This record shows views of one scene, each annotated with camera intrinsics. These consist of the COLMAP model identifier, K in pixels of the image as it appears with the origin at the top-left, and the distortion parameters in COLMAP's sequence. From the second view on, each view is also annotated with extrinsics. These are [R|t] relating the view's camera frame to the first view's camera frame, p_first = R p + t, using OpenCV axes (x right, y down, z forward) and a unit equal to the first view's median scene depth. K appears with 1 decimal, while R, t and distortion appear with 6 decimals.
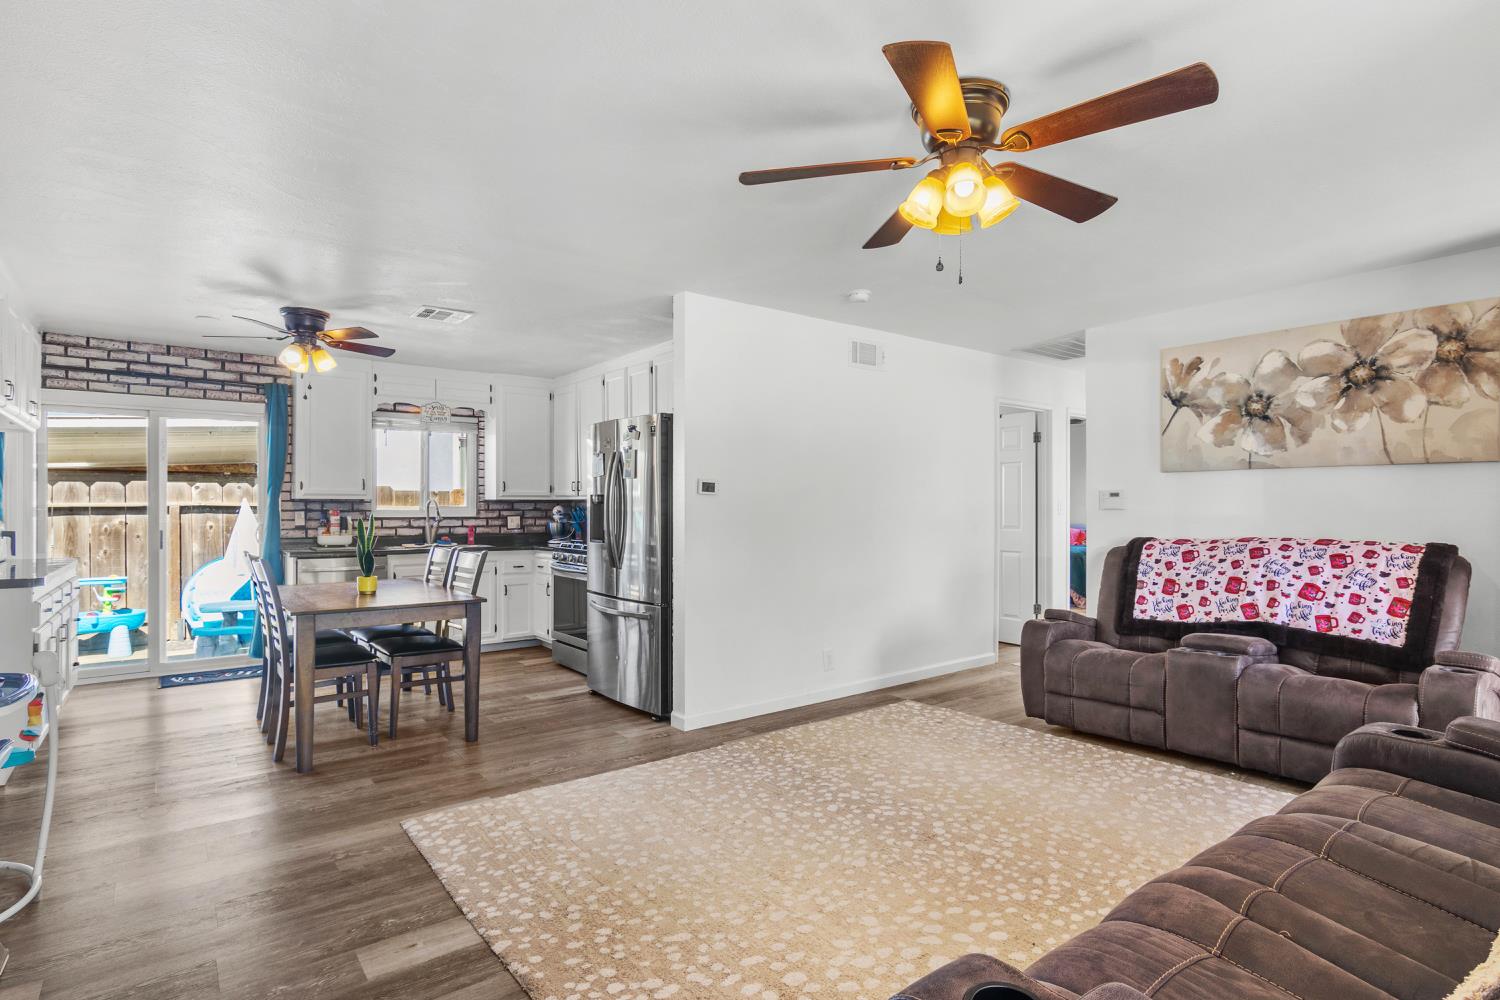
lens RADIAL K [[770.5, 0, 748.5], [0, 770.5, 505.3], [0, 0, 1]] dist [0.003677, 0.002069]
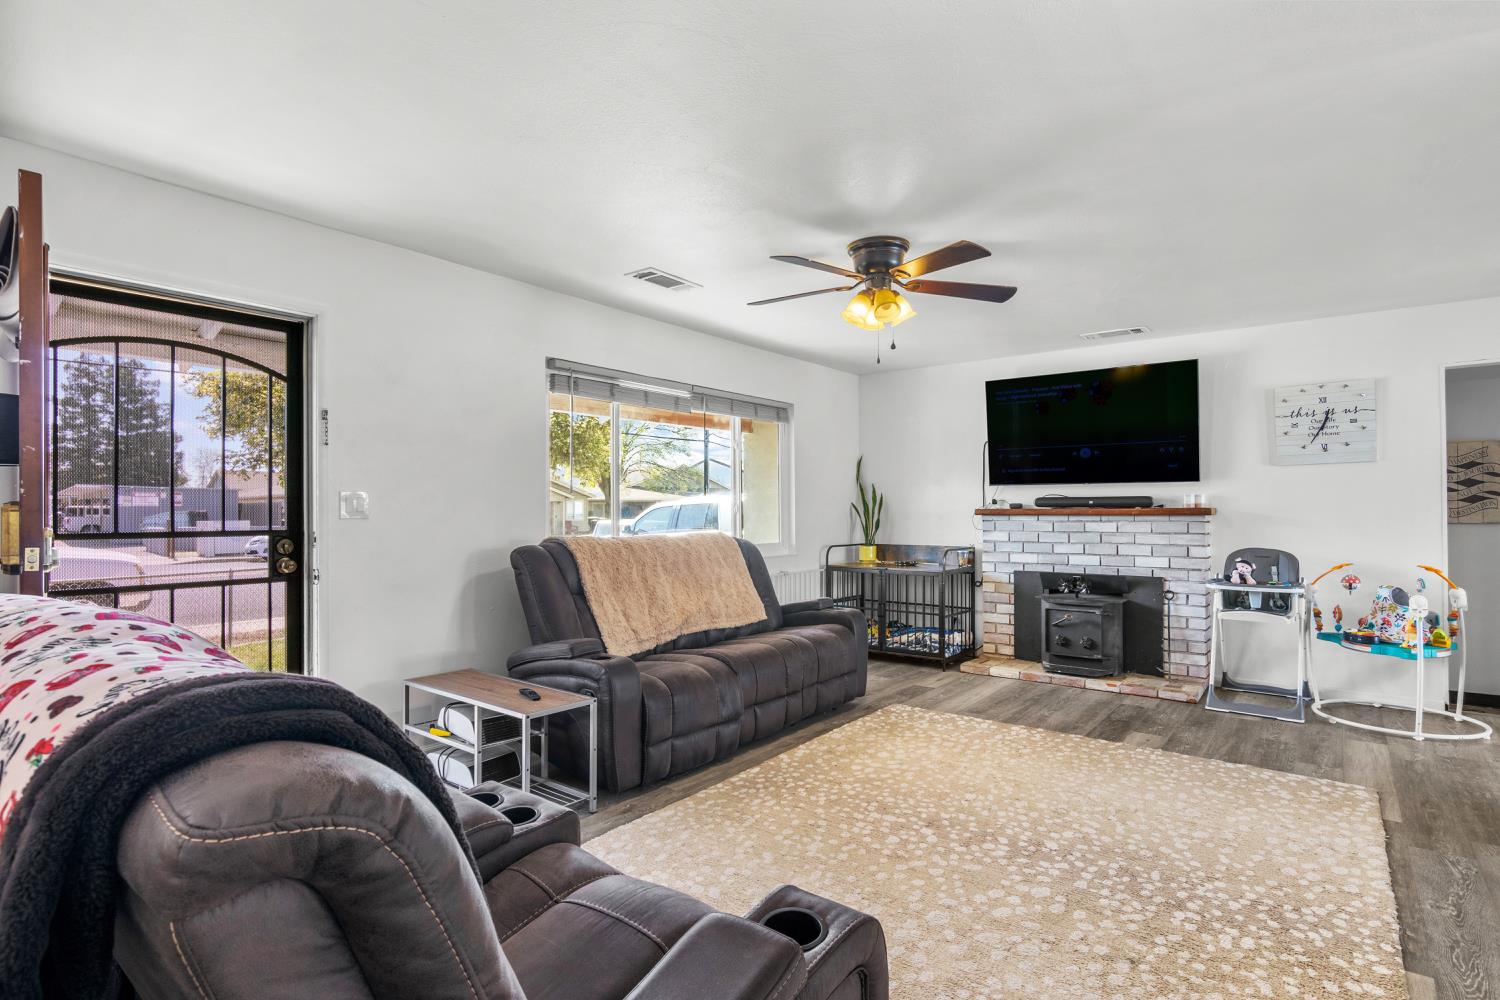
lens RADIAL K [[770.5, 0, 749.8], [0, 770.5, 506.5], [0, 0, 1]] dist [0.003677, 0.002069]
pose [[-0.968711, 0.001928, -0.248185, 0.699934], [0.004039, 0.999960, -0.007996, 0.008770], [0.248159, -0.008749, -0.968680, 1.871477]]
